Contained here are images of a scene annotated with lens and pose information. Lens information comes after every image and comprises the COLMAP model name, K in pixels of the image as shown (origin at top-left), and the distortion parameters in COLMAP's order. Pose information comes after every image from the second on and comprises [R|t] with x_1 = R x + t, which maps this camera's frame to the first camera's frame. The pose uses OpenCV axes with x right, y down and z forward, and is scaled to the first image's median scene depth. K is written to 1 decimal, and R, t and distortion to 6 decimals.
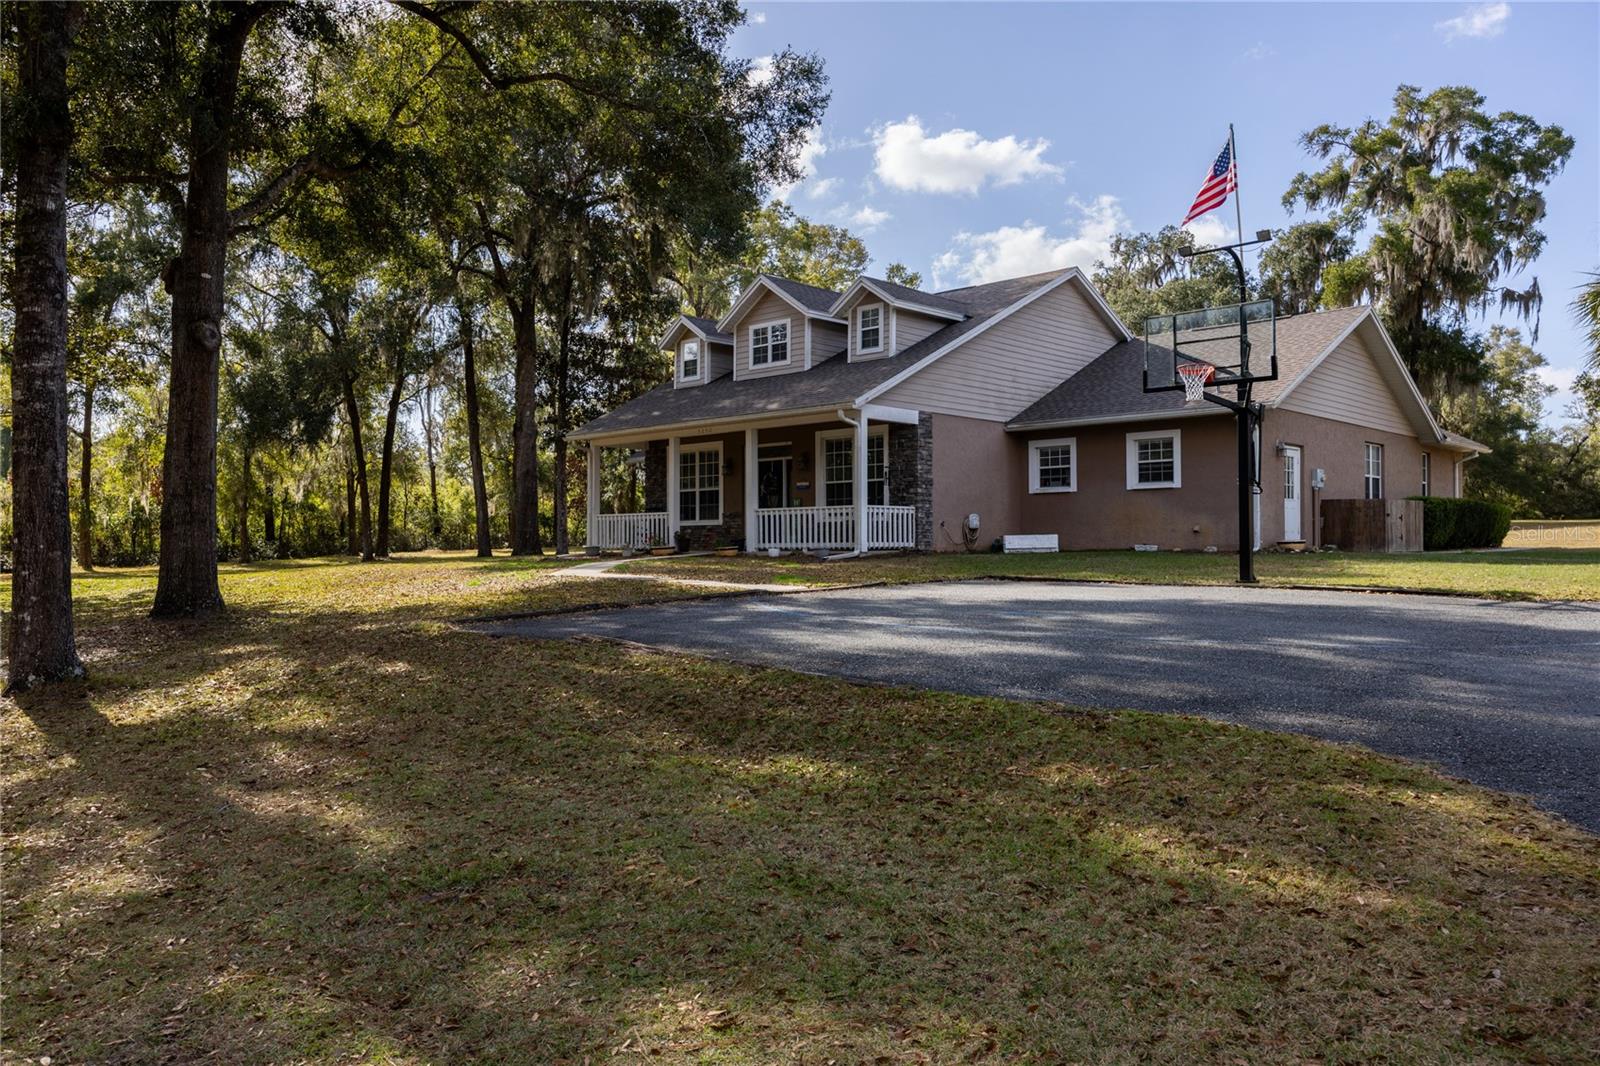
lens RADIAL K [[1195.8, 0, 800.0], [0, 1195.8, 533.0], [0, 0, 1]] dist [-0.011341, -0.004955]
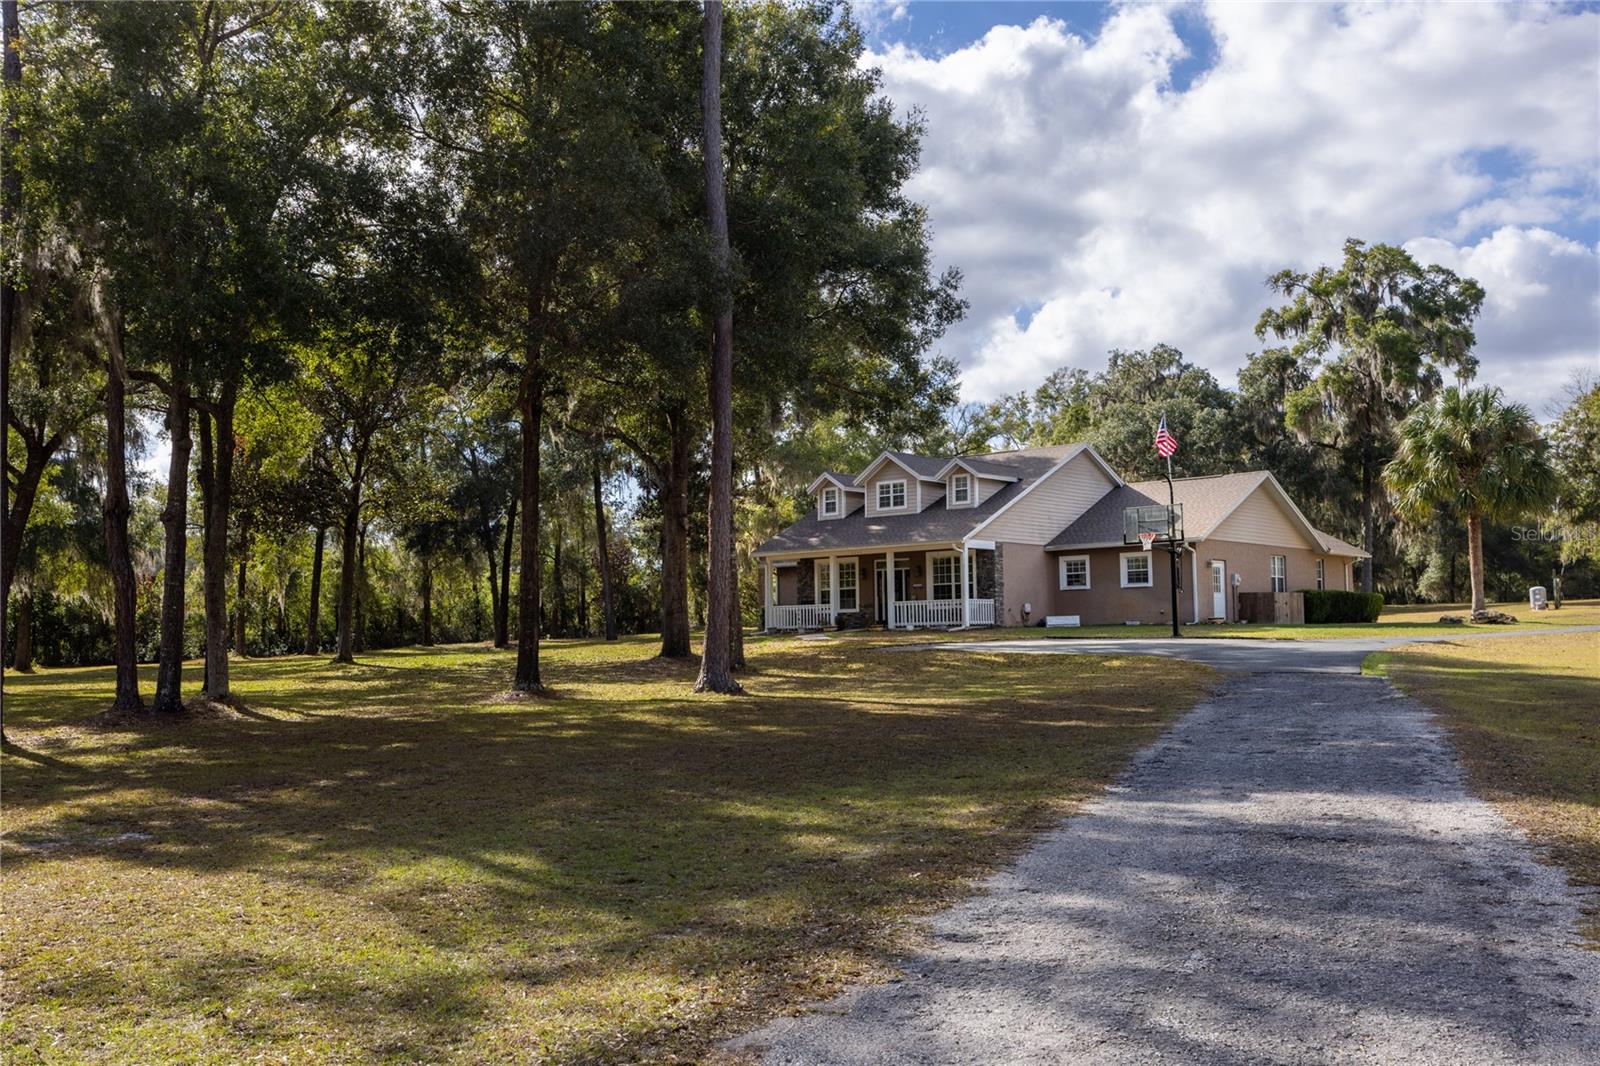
lens RADIAL K [[1577.0, 0, 800.0], [0, 1577.0, 533.0], [0, 0, 1]] dist [0.012551, 0.003452]
pose [[0.998427, -0.007021, 0.055631, -0.266507], [0.010428, 0.998072, -0.061177, 0.015540], [-0.055095, 0.061661, 0.996575, -1.061312]]
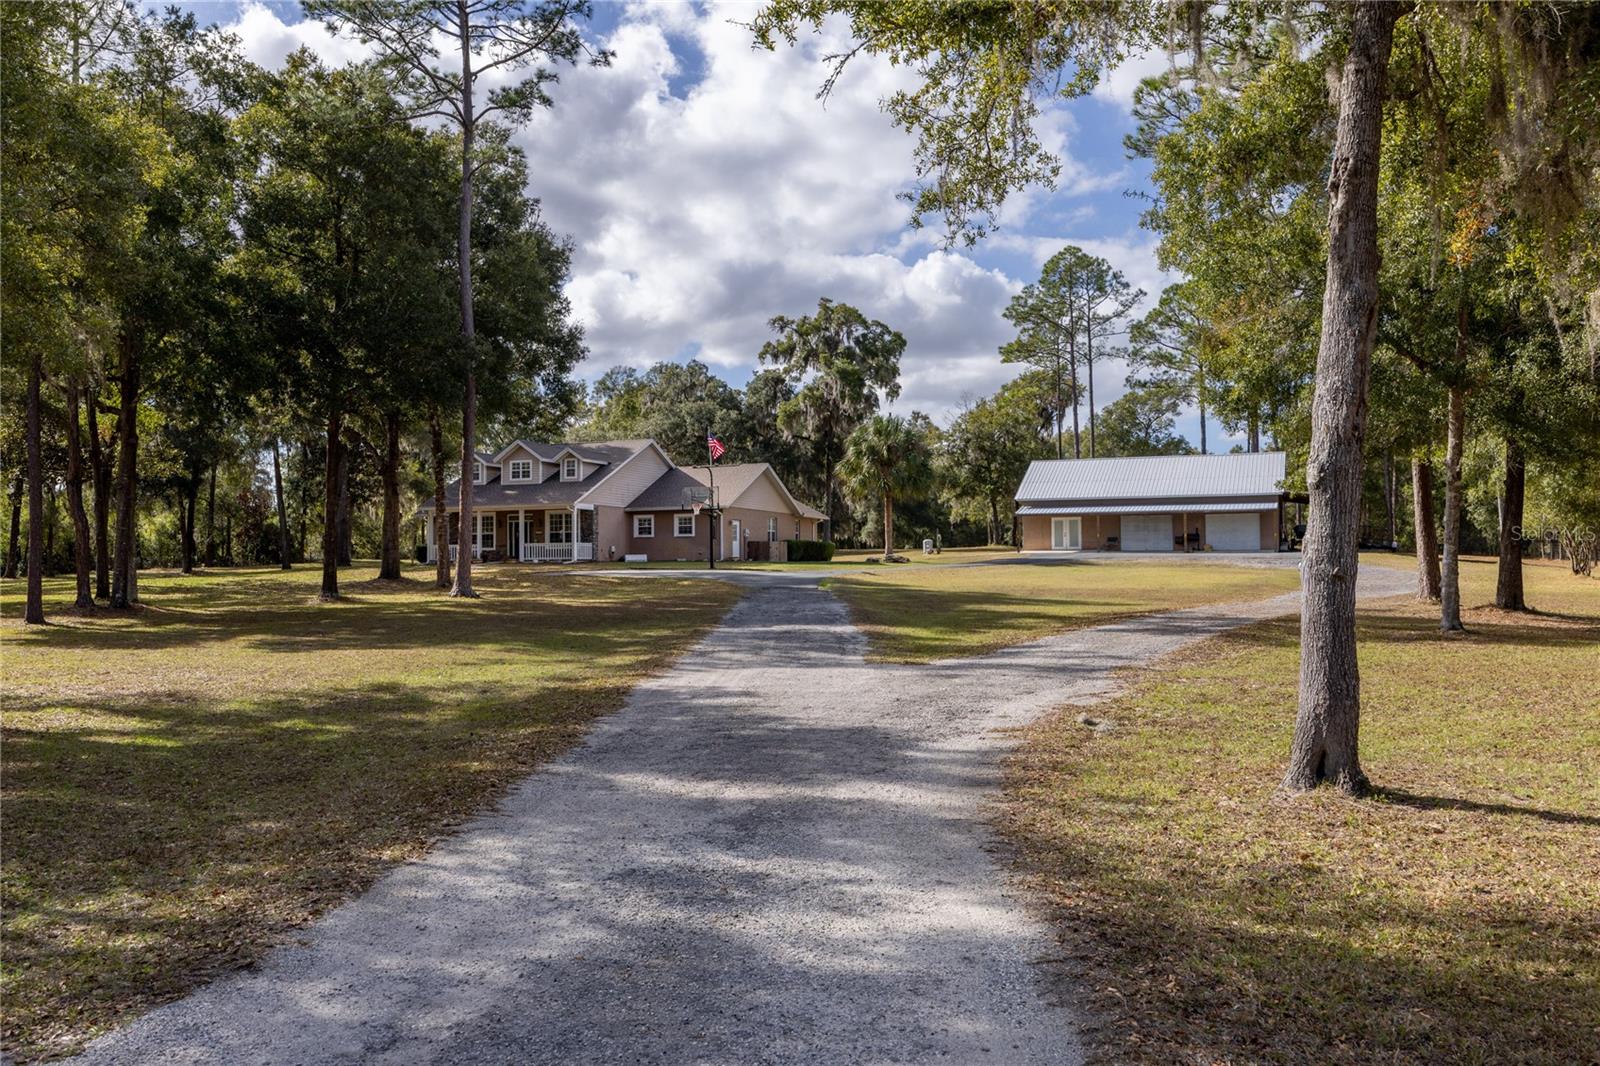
lens RADIAL K [[1338.4, 0, 800.0], [0, 1338.4, 533.0], [0, 0, 1]] dist [0.007697, 0.000422]
pose [[0.929461, 0.009233, 0.368806, -0.483547], [-0.001244, 0.999760, -0.021892, 0.016178], [-0.368919, 0.019889, 0.929249, -1.597648]]
